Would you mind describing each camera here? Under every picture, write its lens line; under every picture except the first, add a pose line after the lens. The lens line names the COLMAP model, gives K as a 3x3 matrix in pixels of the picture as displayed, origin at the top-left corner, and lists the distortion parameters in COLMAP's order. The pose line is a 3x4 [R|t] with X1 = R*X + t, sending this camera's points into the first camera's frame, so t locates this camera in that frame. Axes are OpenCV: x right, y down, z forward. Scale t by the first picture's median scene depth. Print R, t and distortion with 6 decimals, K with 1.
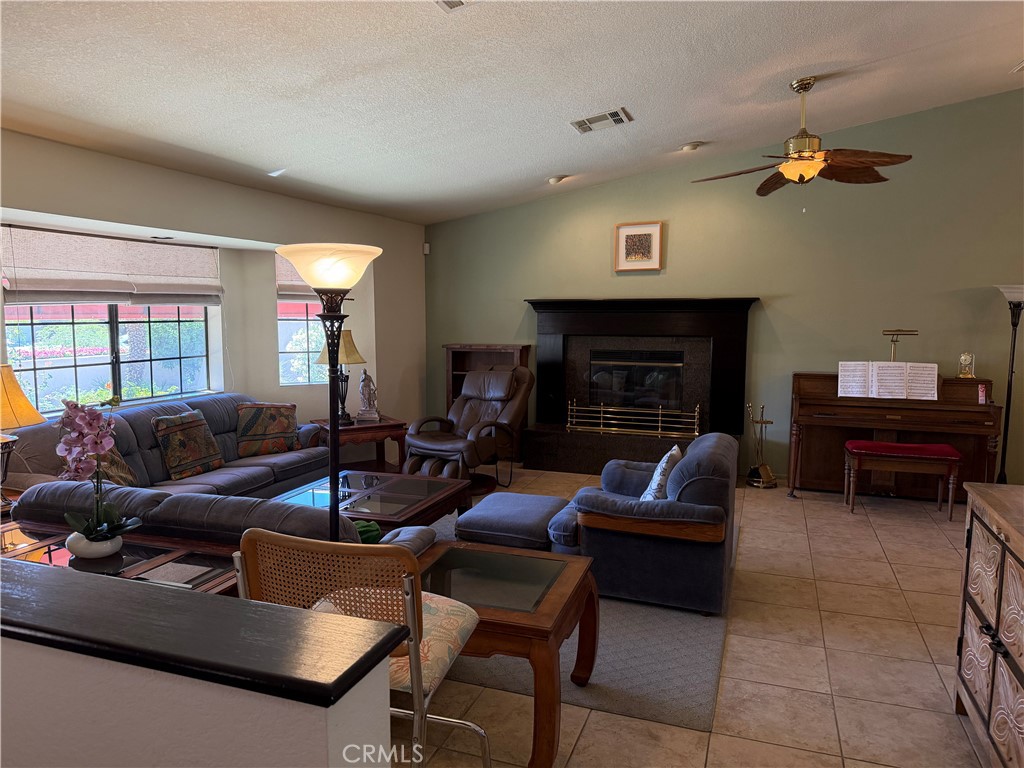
lens RADIAL K [[729.3, 0, 508.2], [0, 729.3, 385.9], [0, 0, 1]] dist [0.004344, -0.005661]
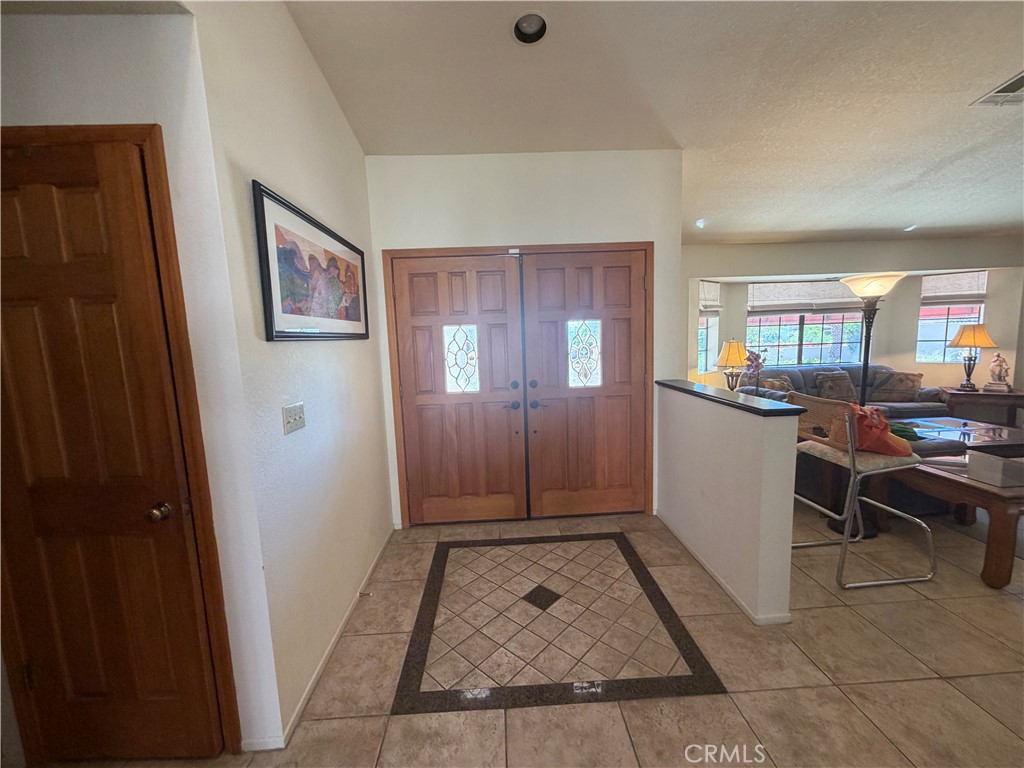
lens RADIAL K [[403.8, 0, 509.3], [0, 403.8, 388.9], [0, 0, 1]] dist [-0.000906, 0.000642]
pose [[0.376881, 0.108009, -0.919943, 0.197056], [-0.059596, 0.993948, 0.092283, 0.035035], [0.924342, 0.020045, 0.381037, -0.162560]]
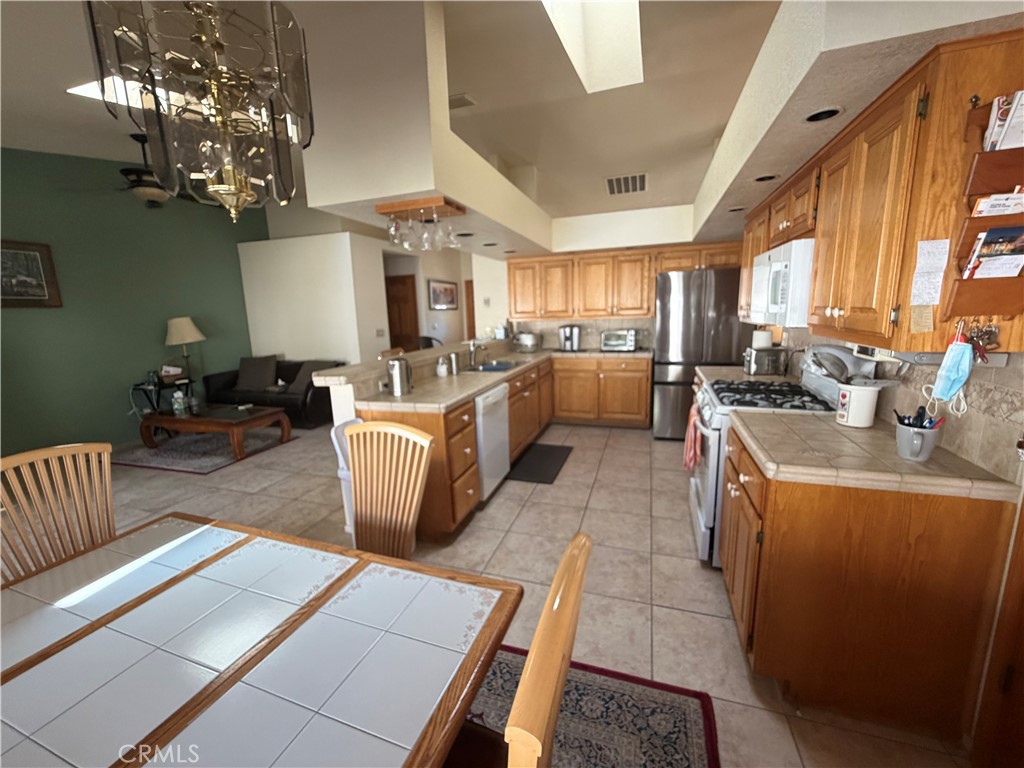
lens RADIAL K [[403.8, 0, 506.2], [0, 403.8, 384.5], [0, 0, 1]] dist [-0.000906, 0.000642]
pose [[0.016186, 0.177539, -0.983981, 1.359096], [-0.070535, 0.981861, 0.175996, 0.025058], [0.997378, 0.066557, 0.028416, 0.040354]]
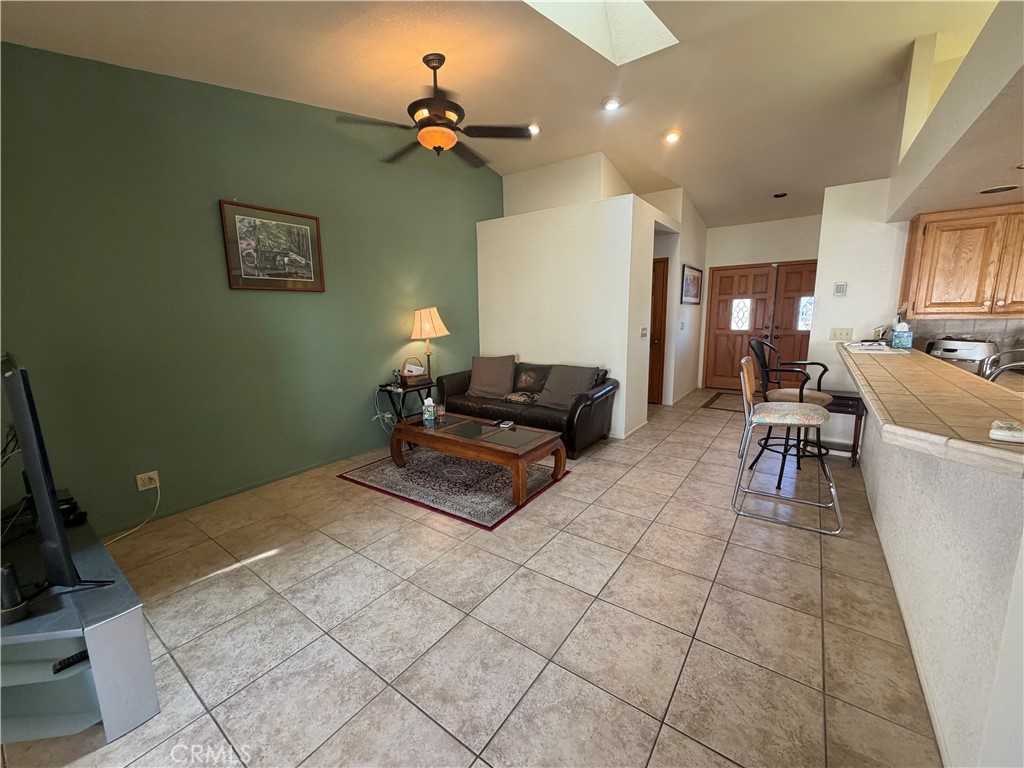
lens RADIAL K [[403.8, 0, 512.3], [0, 403.8, 384.6], [0, 0, 1]] dist [-0.000906, 0.000642]
pose [[-0.285170, 0.168847, -0.943488, 1.101346], [-0.080603, 0.976650, 0.199144, 0.070513], [0.955082, 0.132838, -0.264901, -0.332372]]
